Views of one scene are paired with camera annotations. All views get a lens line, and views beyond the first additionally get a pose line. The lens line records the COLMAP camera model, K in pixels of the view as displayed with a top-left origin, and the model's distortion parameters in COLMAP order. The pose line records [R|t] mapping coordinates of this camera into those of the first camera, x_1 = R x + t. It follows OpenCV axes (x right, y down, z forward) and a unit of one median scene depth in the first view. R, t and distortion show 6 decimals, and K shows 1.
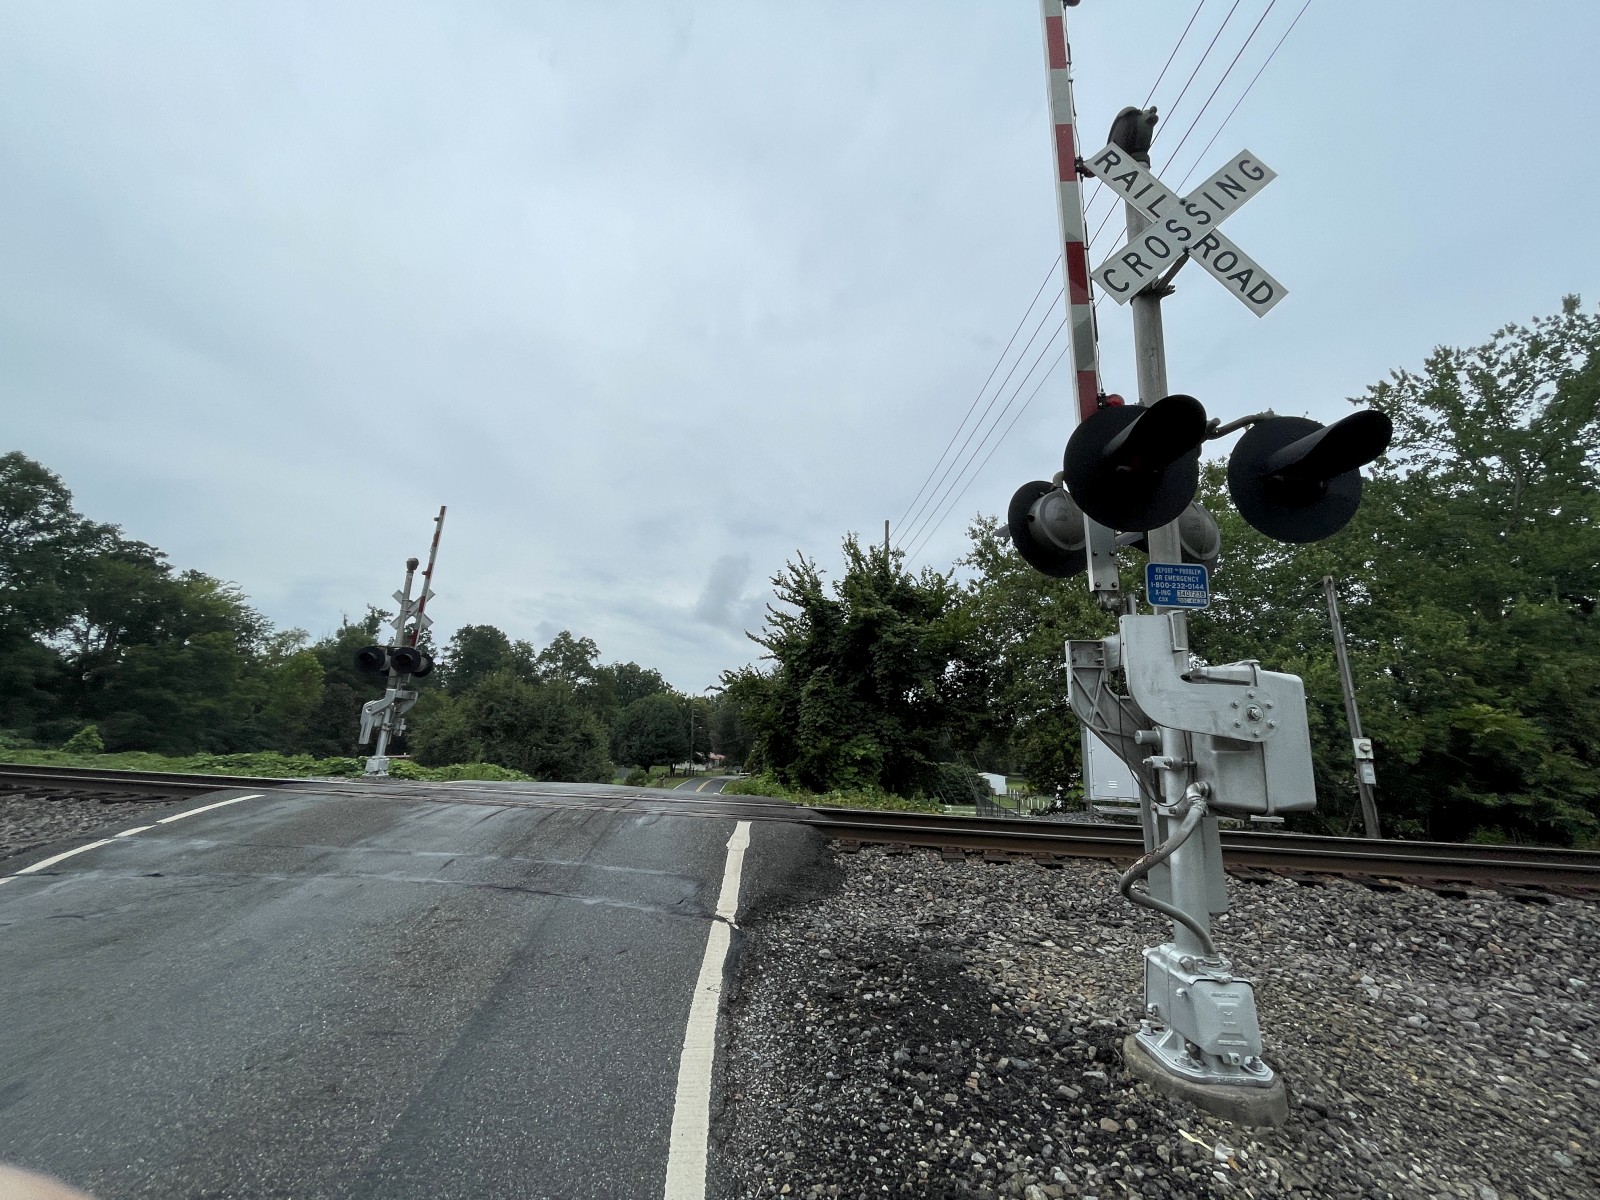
lens RADIAL K [[648.6, 0, 803.4], [0, 648.6, 598.8], [0, 0, 1]] dist [-0.002444, -0.000011]
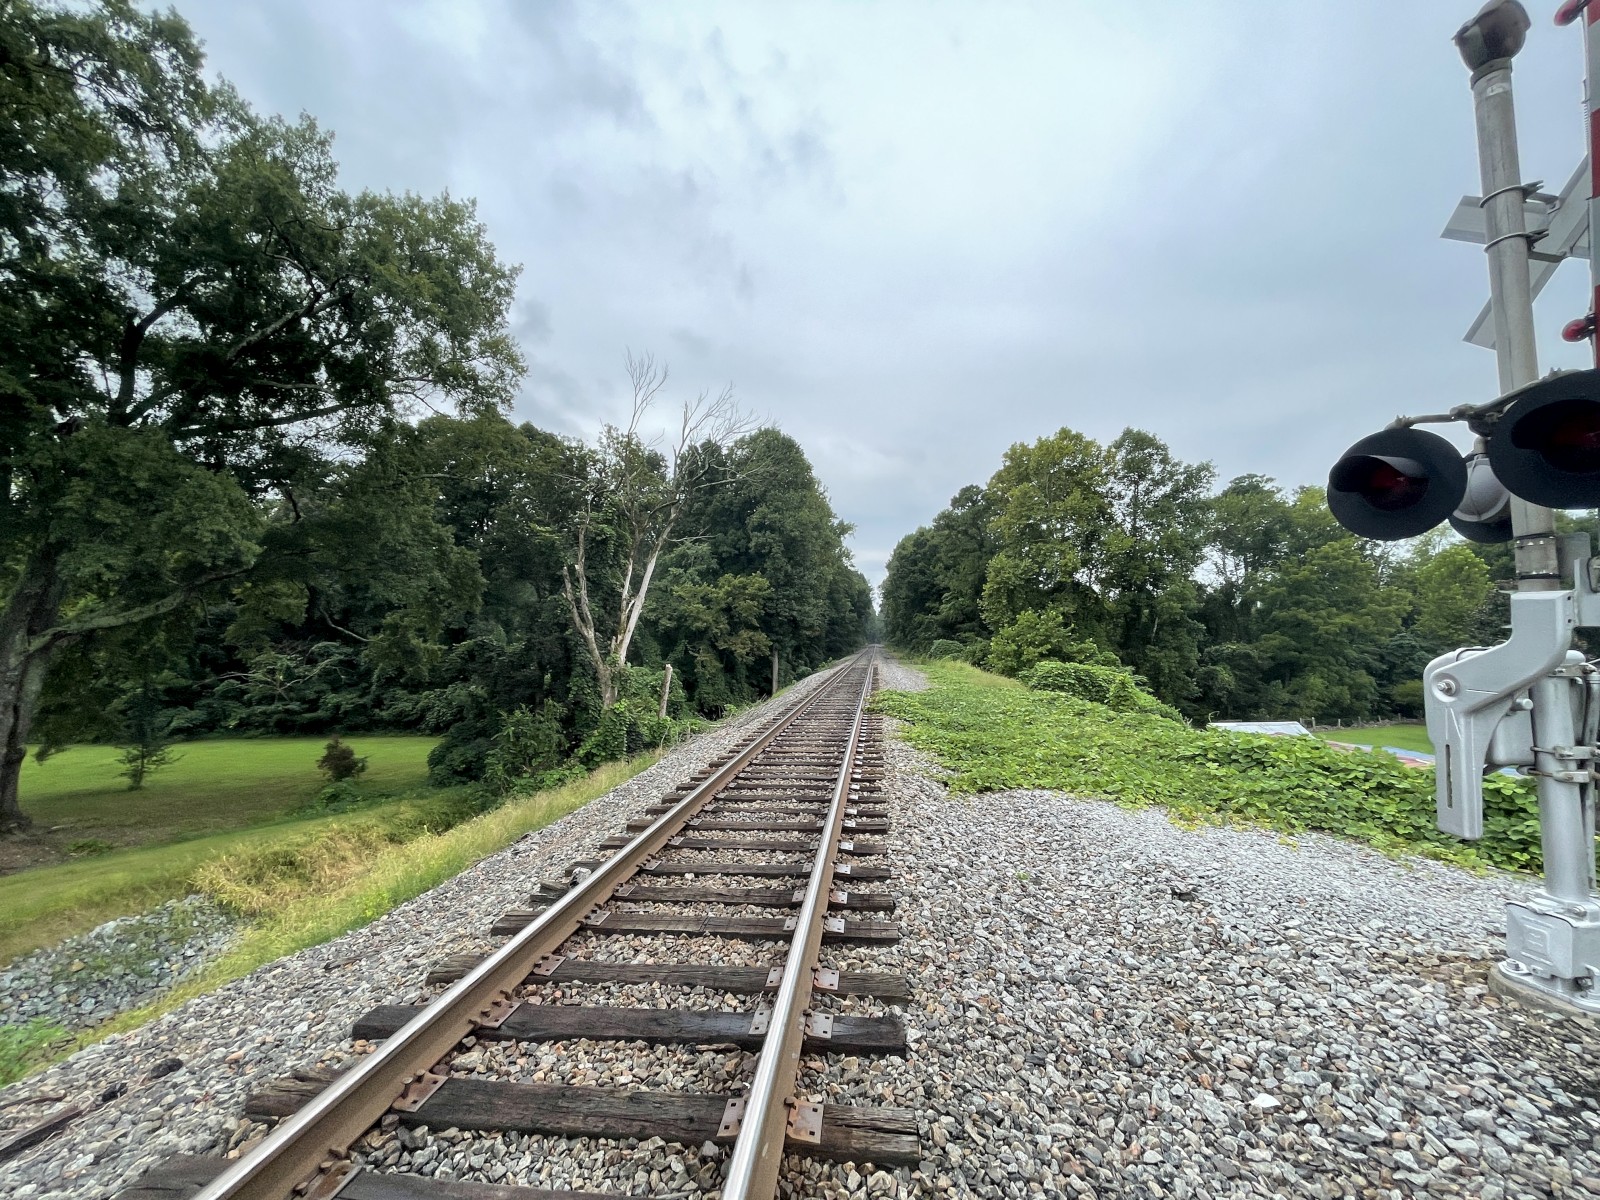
lens RADIAL K [[648.6, 0, 800.4], [0, 648.6, 602.8], [0, 0, 1]] dist [-0.002444, -0.000011]
pose [[0.099910, -0.097000, -0.990257, -0.082113], [0.238171, 0.968635, -0.070852, 0.018208], [0.966071, -0.228772, 0.119879, 0.134658]]
